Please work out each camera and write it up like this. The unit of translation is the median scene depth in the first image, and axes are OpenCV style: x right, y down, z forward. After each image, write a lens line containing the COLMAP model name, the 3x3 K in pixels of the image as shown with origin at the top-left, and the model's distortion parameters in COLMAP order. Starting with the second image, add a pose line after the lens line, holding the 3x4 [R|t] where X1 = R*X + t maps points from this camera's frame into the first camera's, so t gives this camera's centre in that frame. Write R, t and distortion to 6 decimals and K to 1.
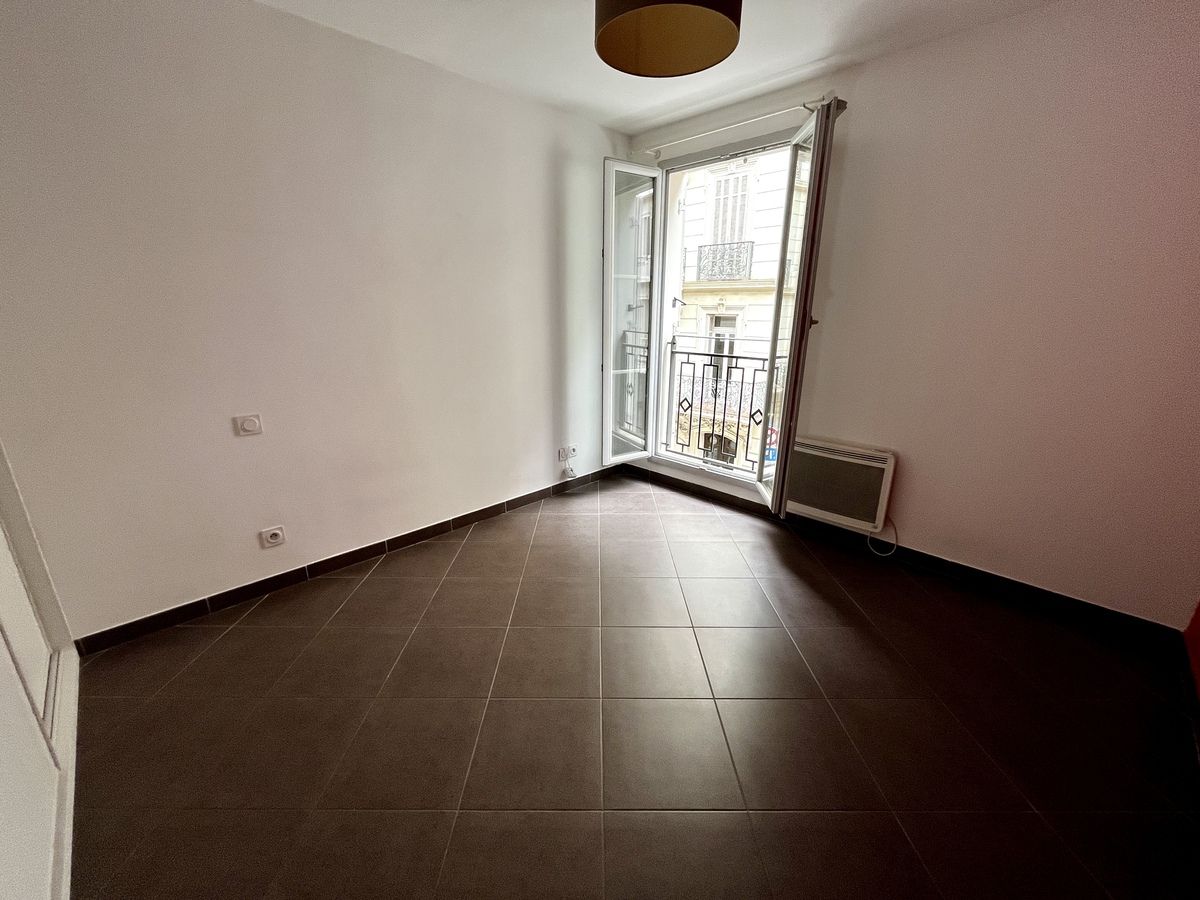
lens RADIAL K [[483.0, 0, 600.0], [0, 483.0, 450.0], [0, 0, 1]] dist [-0.003088, 0.000247]
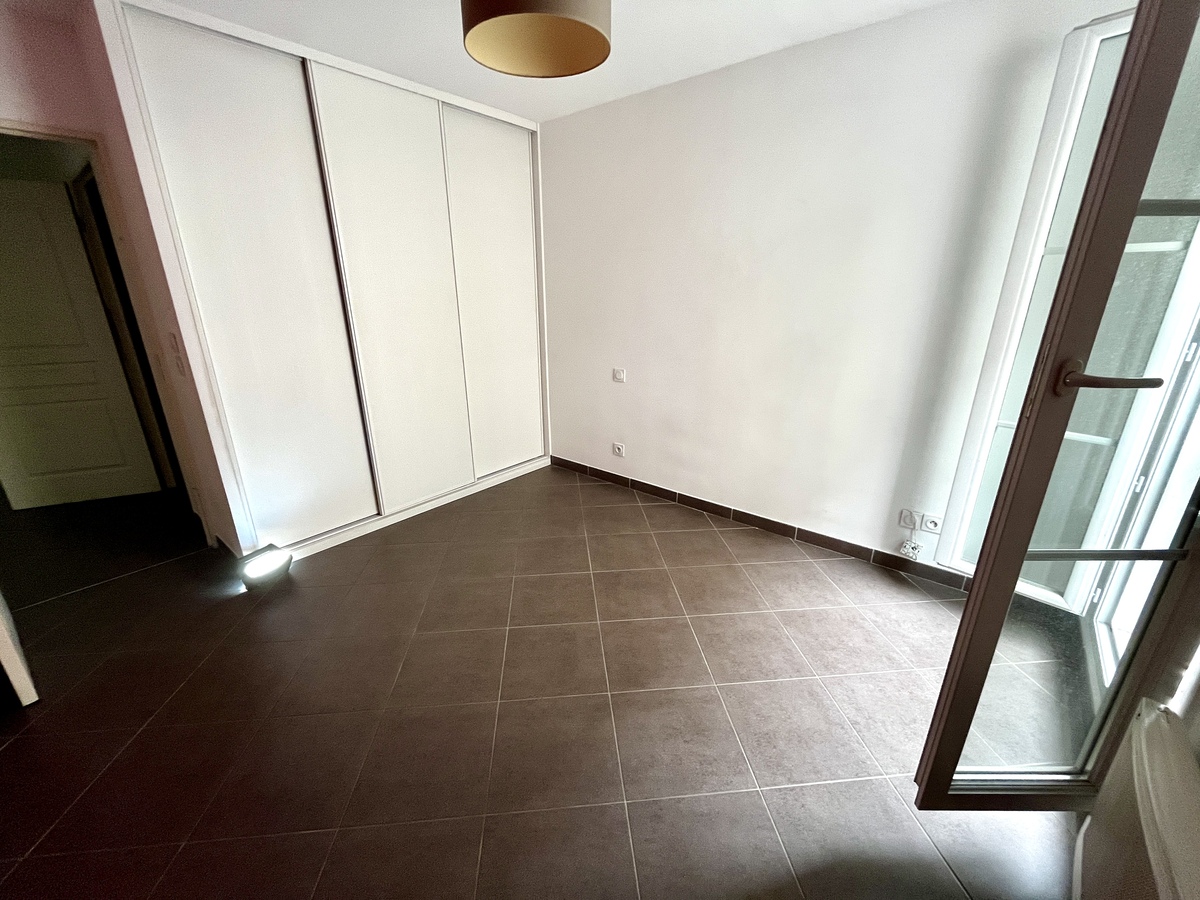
lens RADIAL K [[483.0, 0, 600.0], [0, 483.0, 450.0], [0, 0, 1]] dist [-0.003088, 0.000247]
pose [[0.084757, 0.307740, -0.947688, 0.637208], [-0.281748, 0.919696, 0.273453, -0.183102], [0.955737, 0.243833, 0.164656, 0.556020]]
